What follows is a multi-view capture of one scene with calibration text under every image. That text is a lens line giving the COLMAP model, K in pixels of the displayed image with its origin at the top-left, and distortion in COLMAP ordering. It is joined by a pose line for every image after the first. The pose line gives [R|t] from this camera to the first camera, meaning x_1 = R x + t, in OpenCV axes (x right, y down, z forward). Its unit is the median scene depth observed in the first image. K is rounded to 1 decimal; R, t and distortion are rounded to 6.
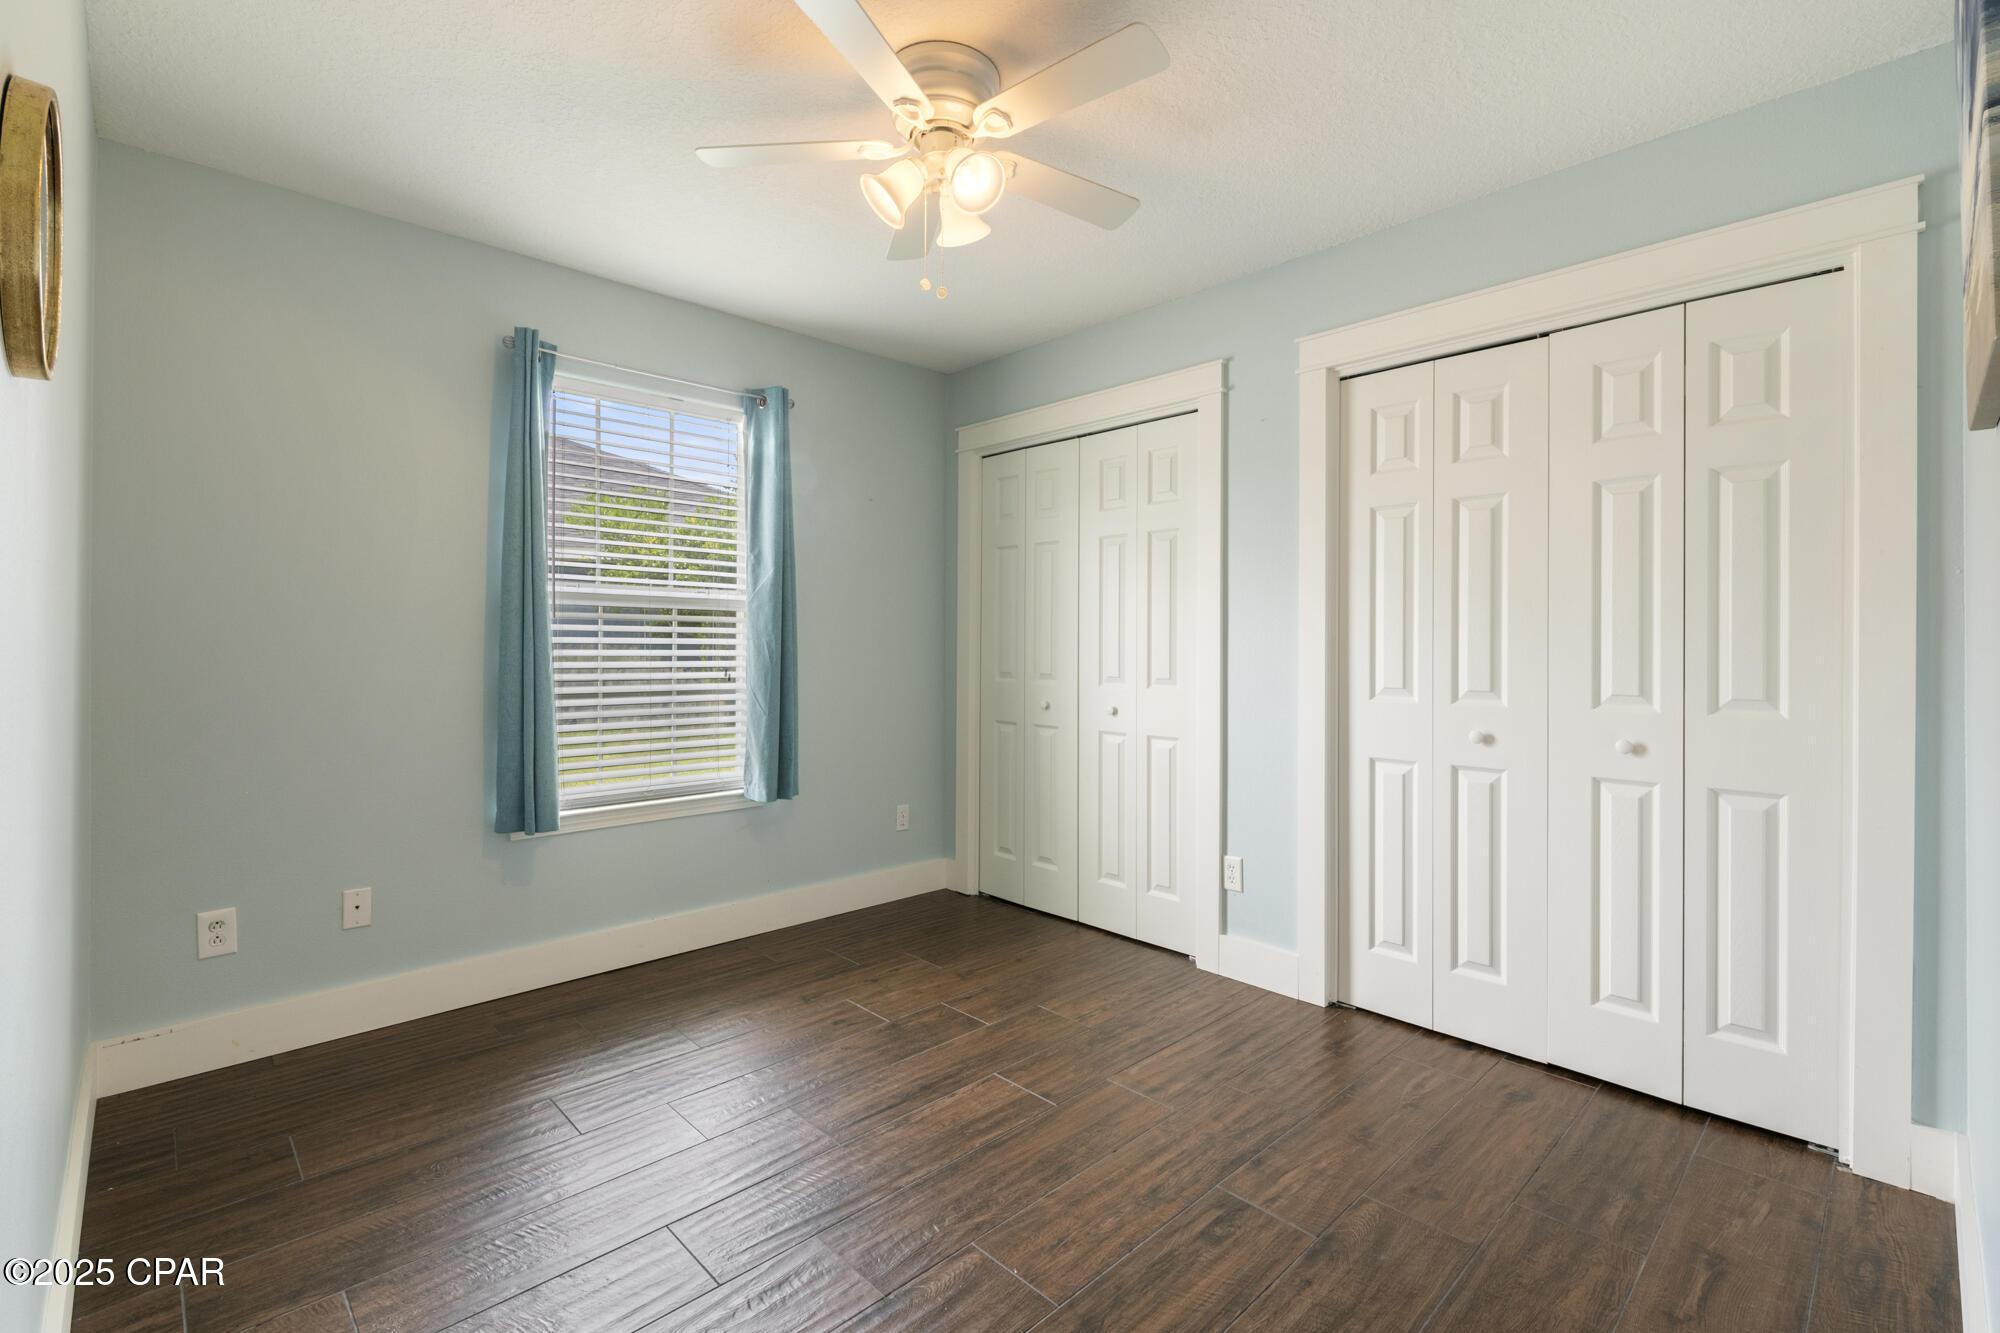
lens RADIAL K [[892.6, 0, 993.7], [0, 892.6, 641.5], [0, 0, 1]] dist [0.001328, 0.000216]
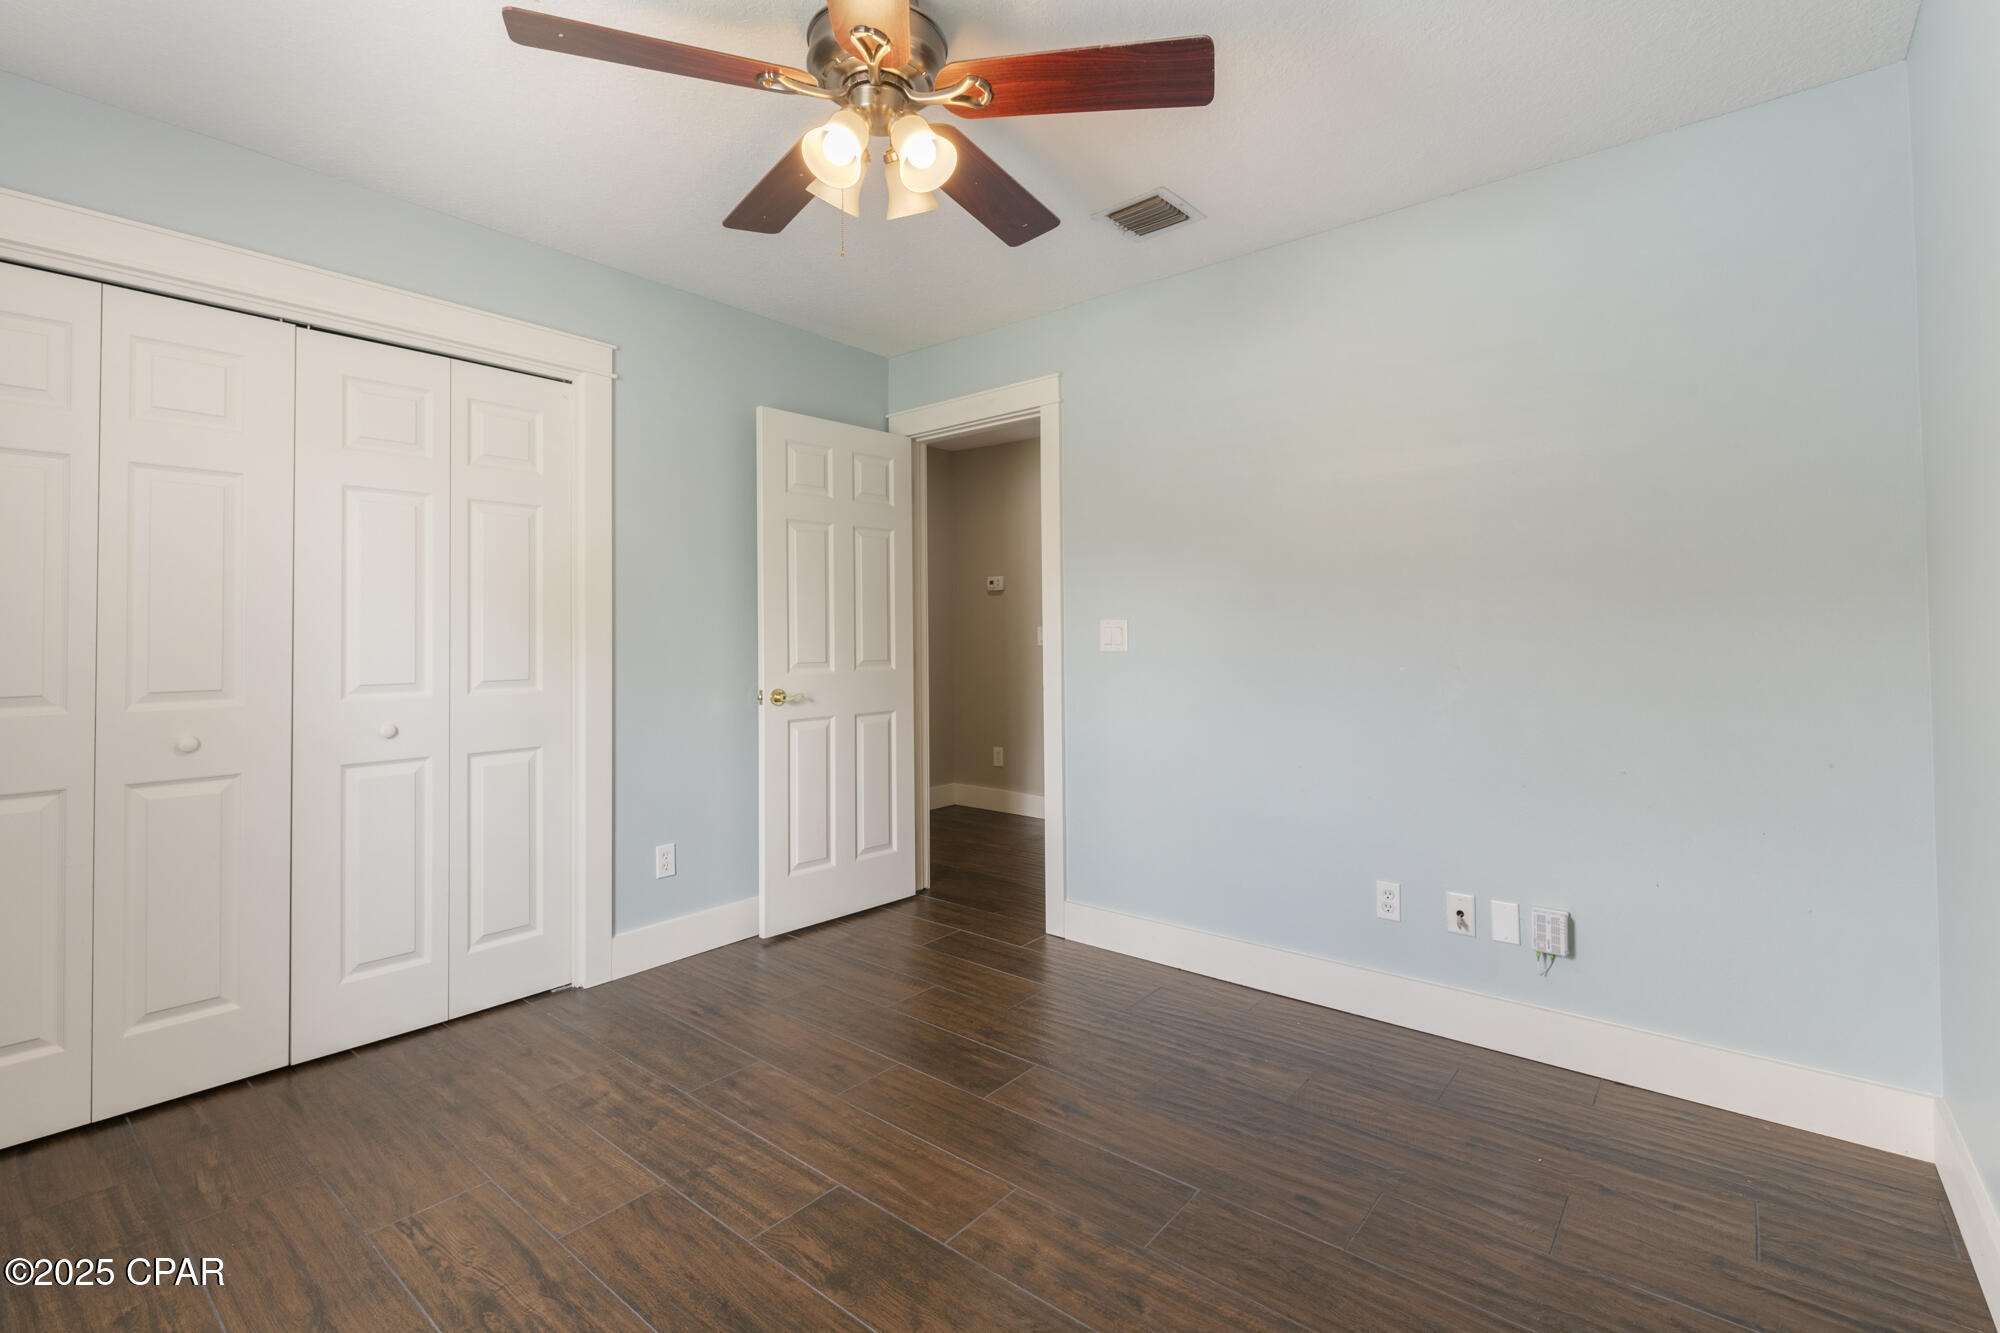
lens RADIAL K [[880.7, 0, 908.3], [0, 880.7, 637.1], [0, 0, 1]] dist [0.000416, 0.000046]
pose [[-0.073124, -0.001735, 0.997321, -0.592637], [0.002162, 0.999996, 0.001898, 0.000500], [-0.997321, 0.002295, -0.073120, 0.609746]]
